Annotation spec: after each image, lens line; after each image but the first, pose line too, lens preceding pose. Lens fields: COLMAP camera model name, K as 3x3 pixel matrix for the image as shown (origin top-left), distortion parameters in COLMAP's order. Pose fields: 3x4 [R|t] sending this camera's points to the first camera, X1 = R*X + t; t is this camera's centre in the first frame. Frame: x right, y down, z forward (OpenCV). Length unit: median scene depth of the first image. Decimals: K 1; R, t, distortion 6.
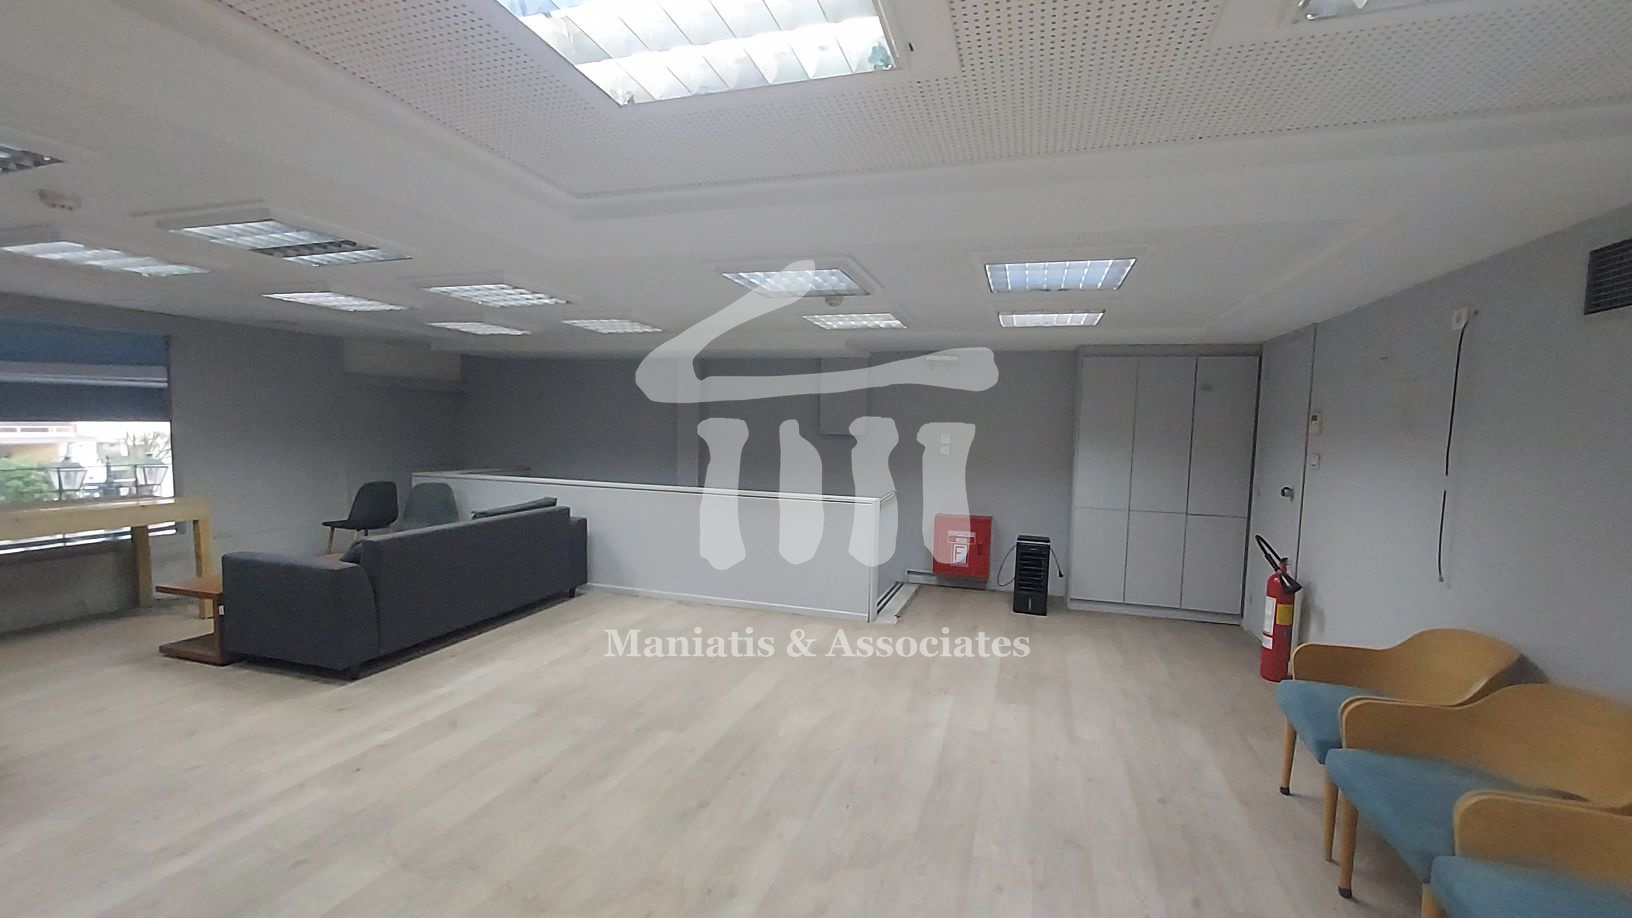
lens RADIAL K [[646.3, 0, 840.9], [0, 646.3, 474.1], [0, 0, 1]] dist [-0.000625, -0.003073]
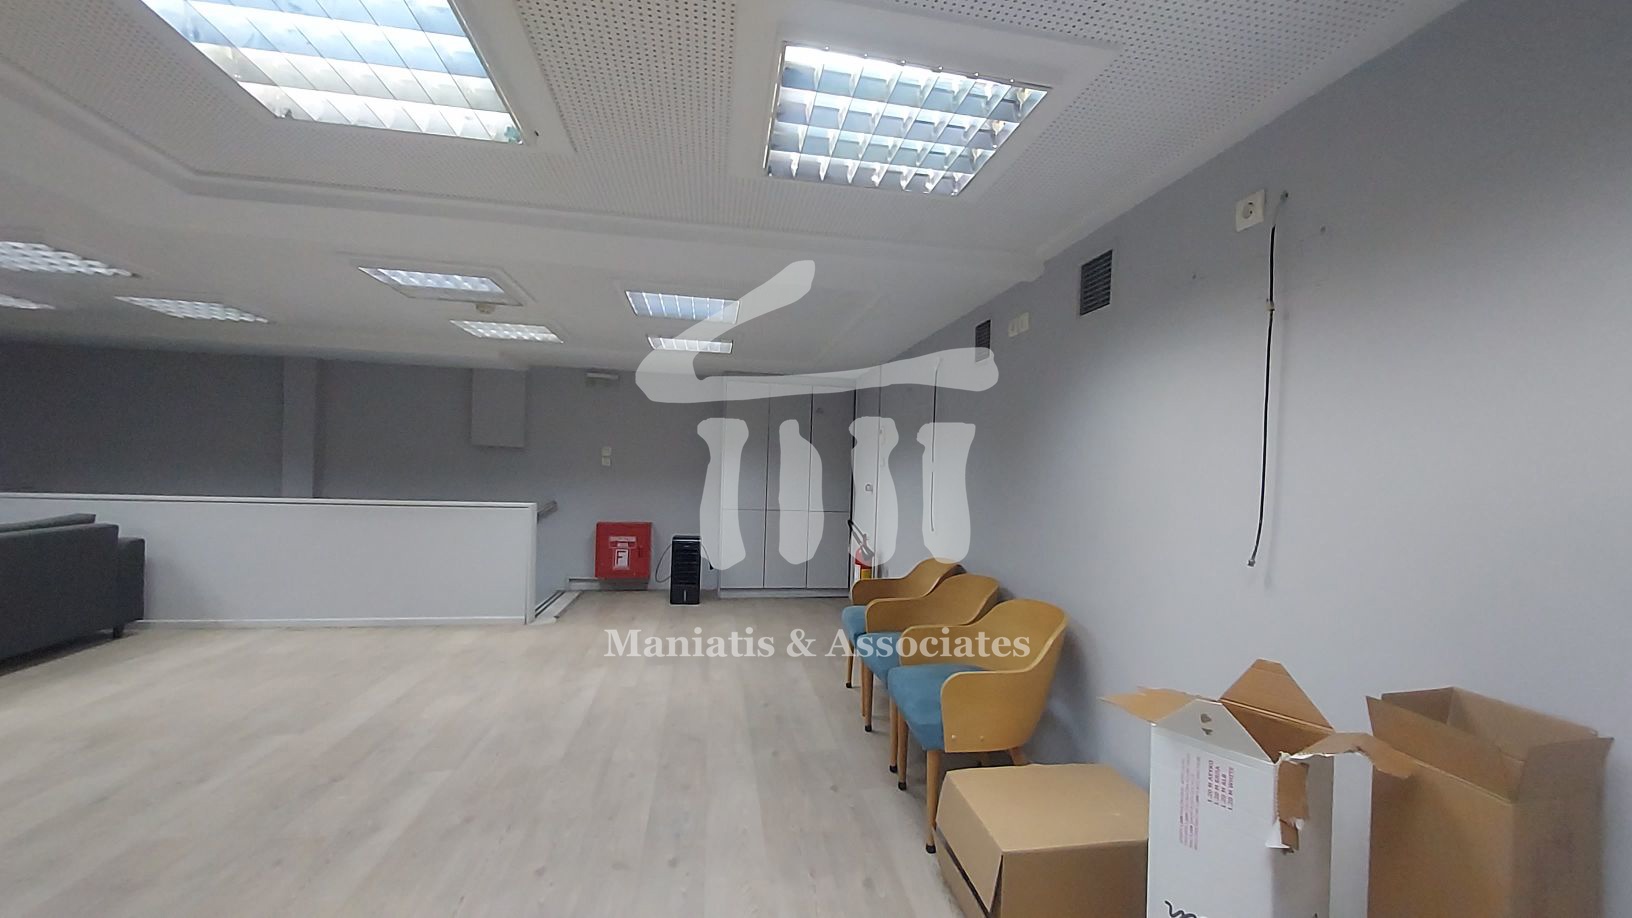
lens RADIAL K [[646.3, 0, 841.8], [0, 646.3, 474.8], [0, 0, 1]] dist [-0.000625, -0.003073]
pose [[0.884432, -0.002368, 0.466663, 0.011989], [0.026338, 0.998647, -0.044848, 0.070708], [-0.465925, 0.051956, 0.883297, -0.203704]]
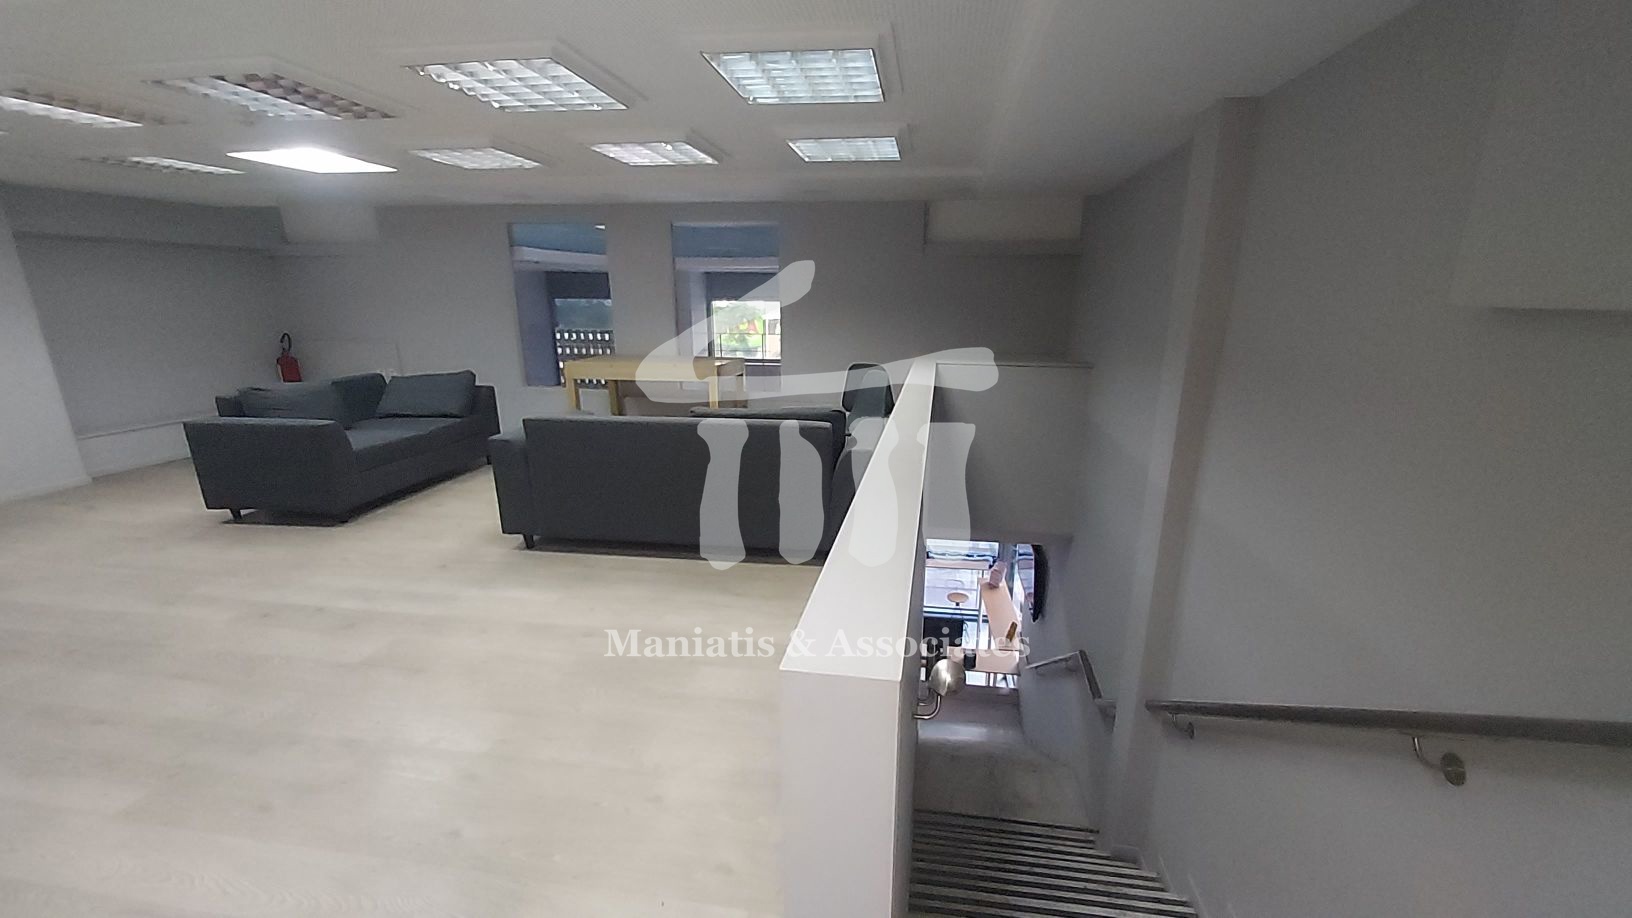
lens RADIAL K [[646.3, 0, 842.7], [0, 646.3, 476.9], [0, 0, 1]] dist [-0.000625, -0.003073]
pose [[0.149132, 0.241959, -0.958757, 0.287855], [-0.074316, 0.969600, 0.233136, -0.071574], [0.986021, 0.036483, 0.162580, 1.342358]]
